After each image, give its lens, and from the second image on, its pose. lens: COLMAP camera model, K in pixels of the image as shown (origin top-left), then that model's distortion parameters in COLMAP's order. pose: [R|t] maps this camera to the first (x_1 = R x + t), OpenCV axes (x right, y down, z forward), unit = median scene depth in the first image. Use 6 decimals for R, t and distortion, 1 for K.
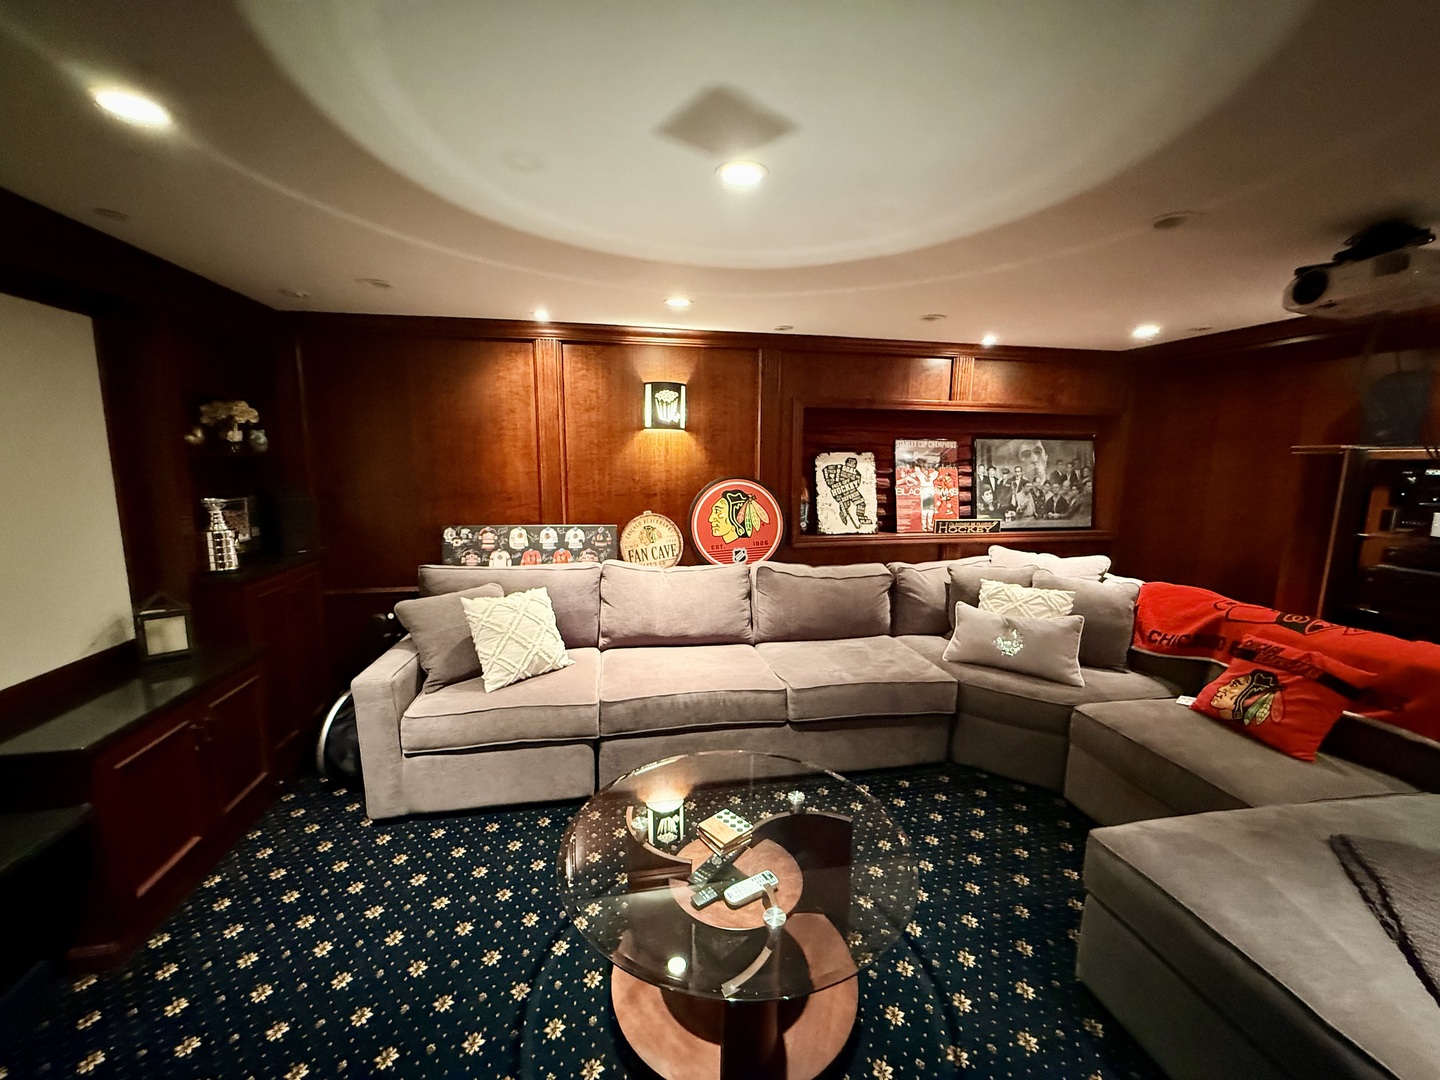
lens RADIAL K [[577.2, 0, 716.6], [0, 577.2, 538.4], [0, 0, 1]] dist [0.010585, 0.000003]
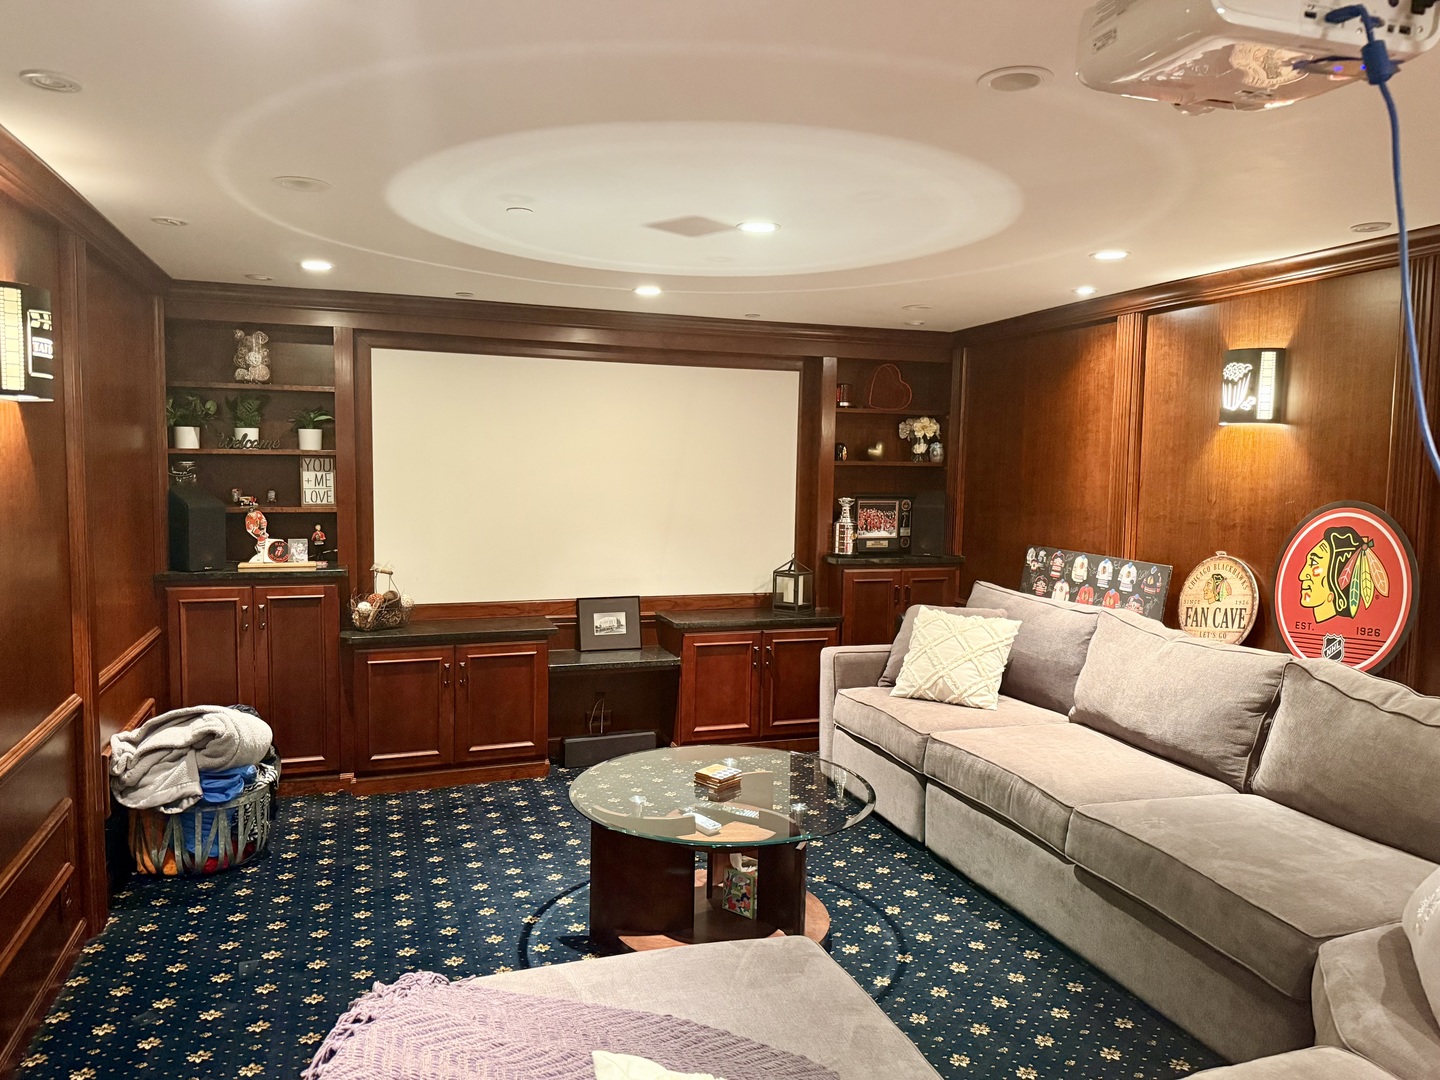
lens RADIAL K [[1023.5, 0, 720.0], [0, 1023.5, 540.0], [0, 0, 1]] dist [-0.001444, -0.006337]
pose [[0.134440, 0.067501, -0.988620, 0.968107], [-0.154248, 0.986942, 0.046410, -0.027852], [0.978843, 0.146253, 0.143096, 0.312320]]
